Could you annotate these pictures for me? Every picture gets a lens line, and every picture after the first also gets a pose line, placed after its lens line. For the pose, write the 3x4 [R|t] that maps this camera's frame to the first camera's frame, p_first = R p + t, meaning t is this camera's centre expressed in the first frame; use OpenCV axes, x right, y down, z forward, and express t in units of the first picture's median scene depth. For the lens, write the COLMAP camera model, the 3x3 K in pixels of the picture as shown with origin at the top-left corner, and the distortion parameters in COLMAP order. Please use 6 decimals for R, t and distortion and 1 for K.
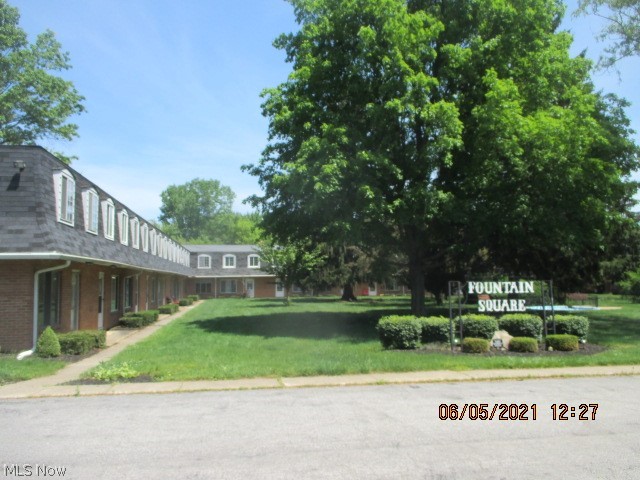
lens RADIAL K [[542.3, 0, 319.3], [0, 542.3, 240.5], [0, 0, 1]] dist [-0.035757, 0.033161]
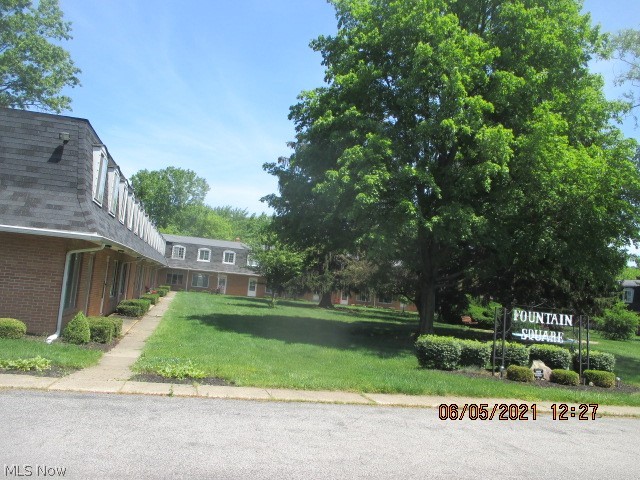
lens RADIAL K [[542.3, 0, 319.0], [0, 542.3, 240.1], [0, 0, 1]] dist [-0.035757, 0.033161]
pose [[0.990991, 0.111614, 0.074025, -0.136340], [-0.111053, 0.993746, -0.011671, 0.000571], [-0.074865, 0.003345, 0.997188, 0.019903]]
